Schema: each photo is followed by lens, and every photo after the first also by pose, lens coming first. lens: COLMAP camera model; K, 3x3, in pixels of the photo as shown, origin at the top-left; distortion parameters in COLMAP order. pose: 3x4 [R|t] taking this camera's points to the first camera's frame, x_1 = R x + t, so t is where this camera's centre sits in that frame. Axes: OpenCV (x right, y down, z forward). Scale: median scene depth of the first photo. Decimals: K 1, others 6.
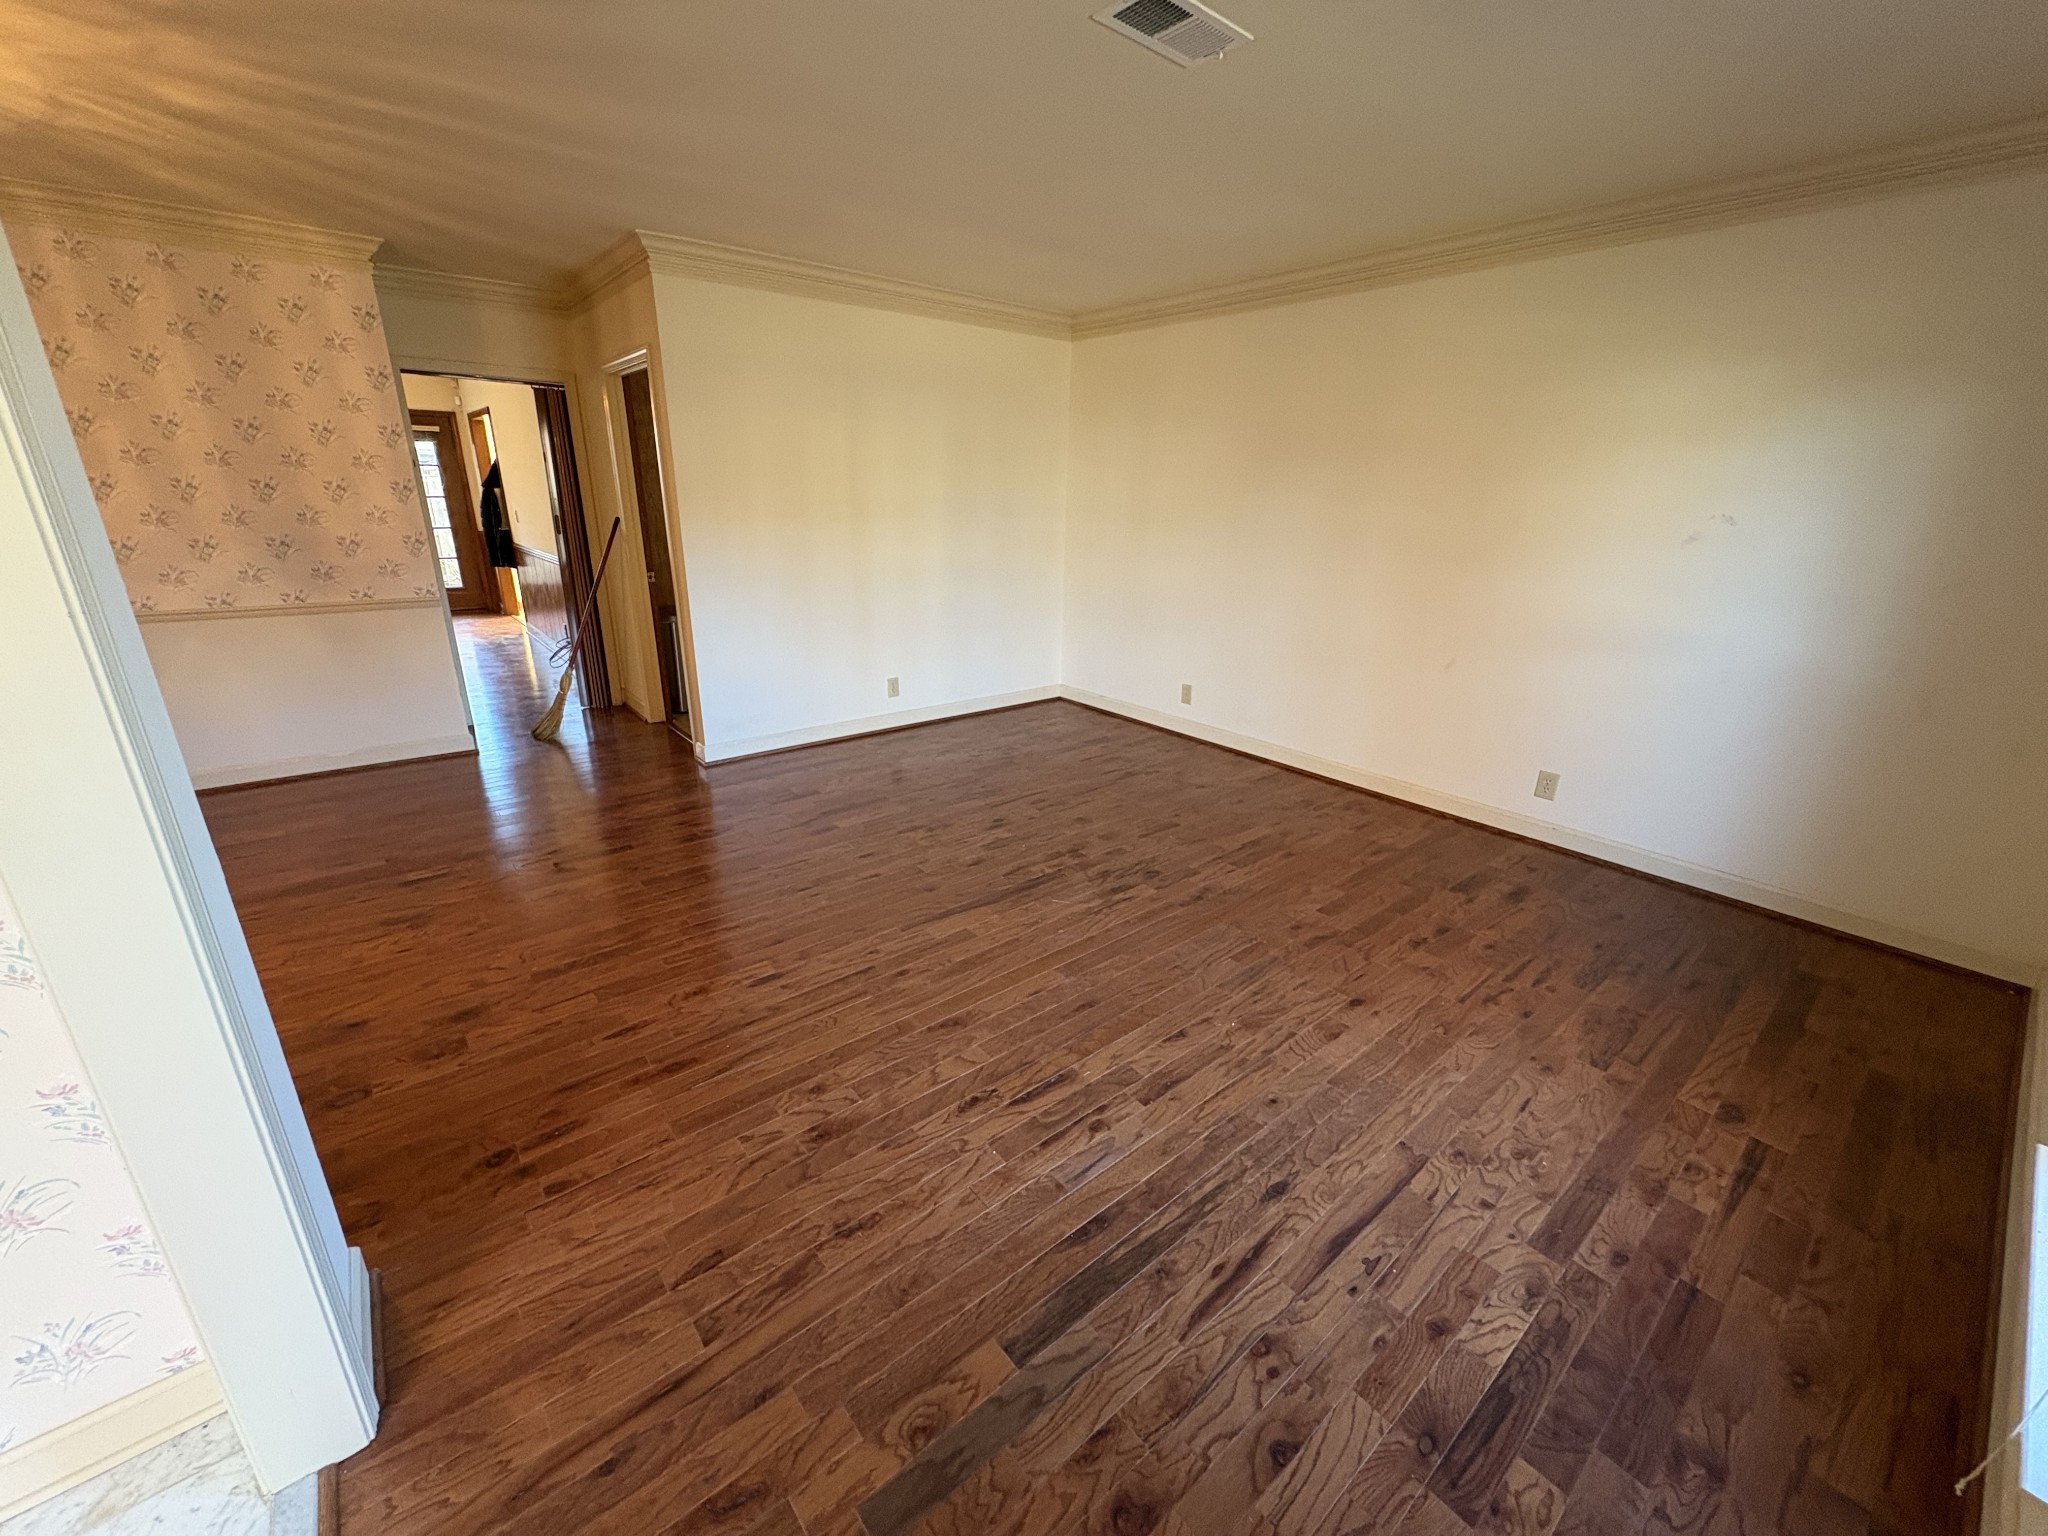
lens RADIAL K [[813.6, 0, 1022.6], [0, 813.6, 764.9], [0, 0, 1]] dist [-0.001777, -0.000194]
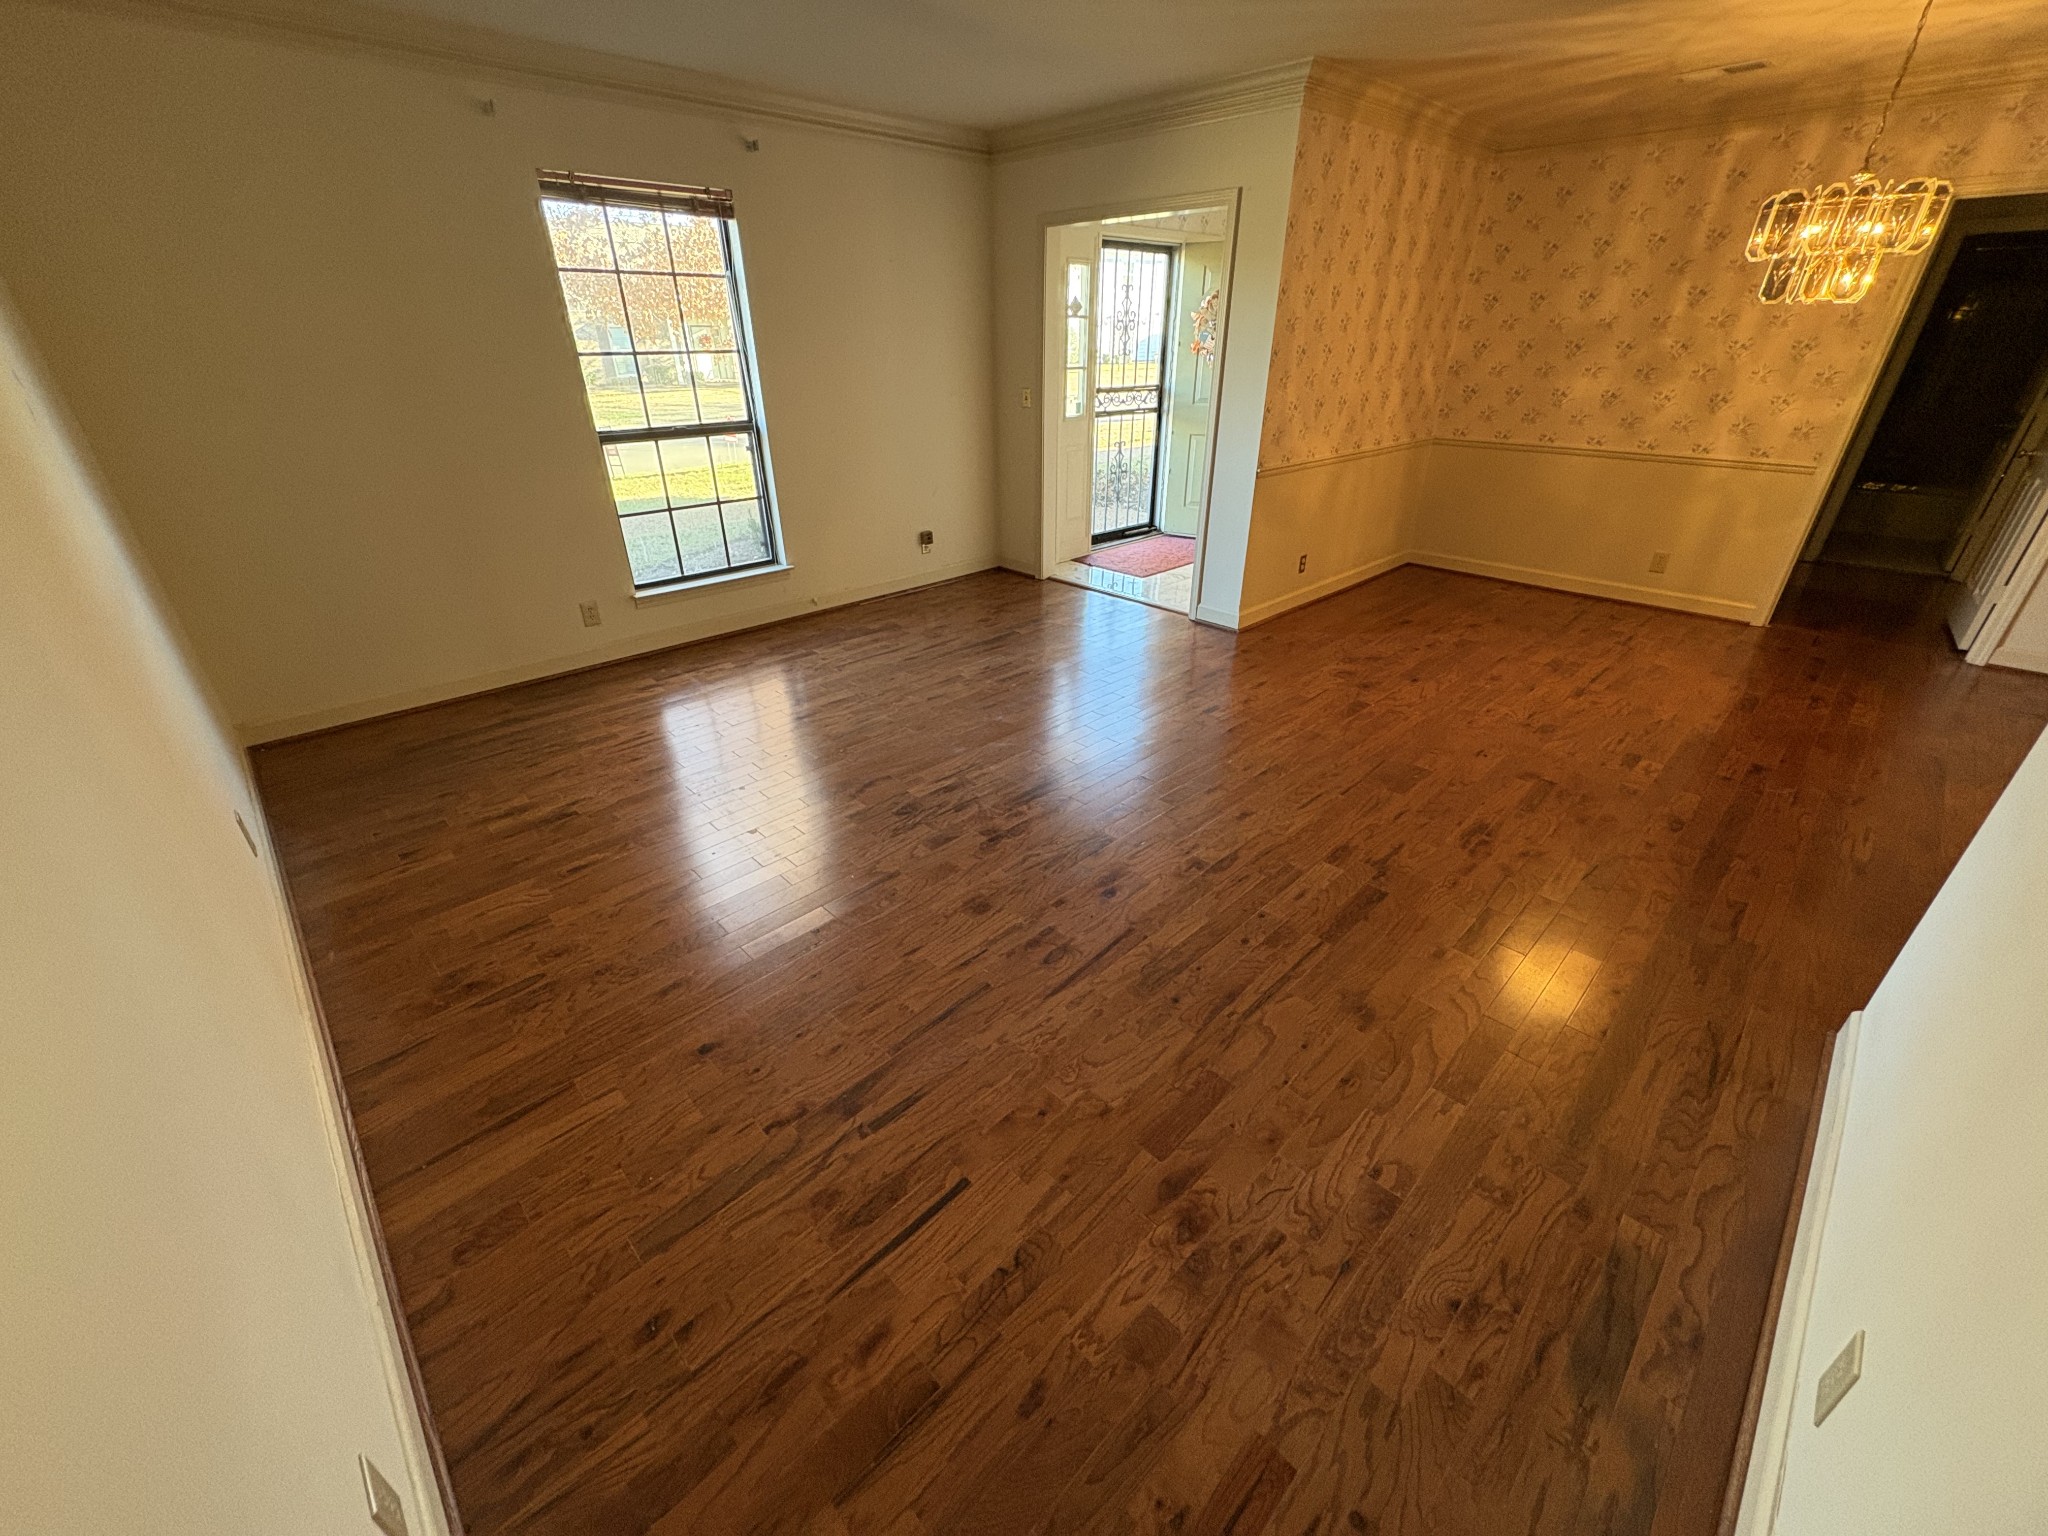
lens RADIAL K [[813.6, 0, 1025.7], [0, 813.6, 767.7], [0, 0, 1]] dist [-0.001777, -0.000194]
pose [[-0.996500, 0.027498, -0.078944, 0.110230], [-0.038931, 0.683040, 0.729343, -0.613491], [0.073977, 0.729864, -0.679578, 1.776465]]
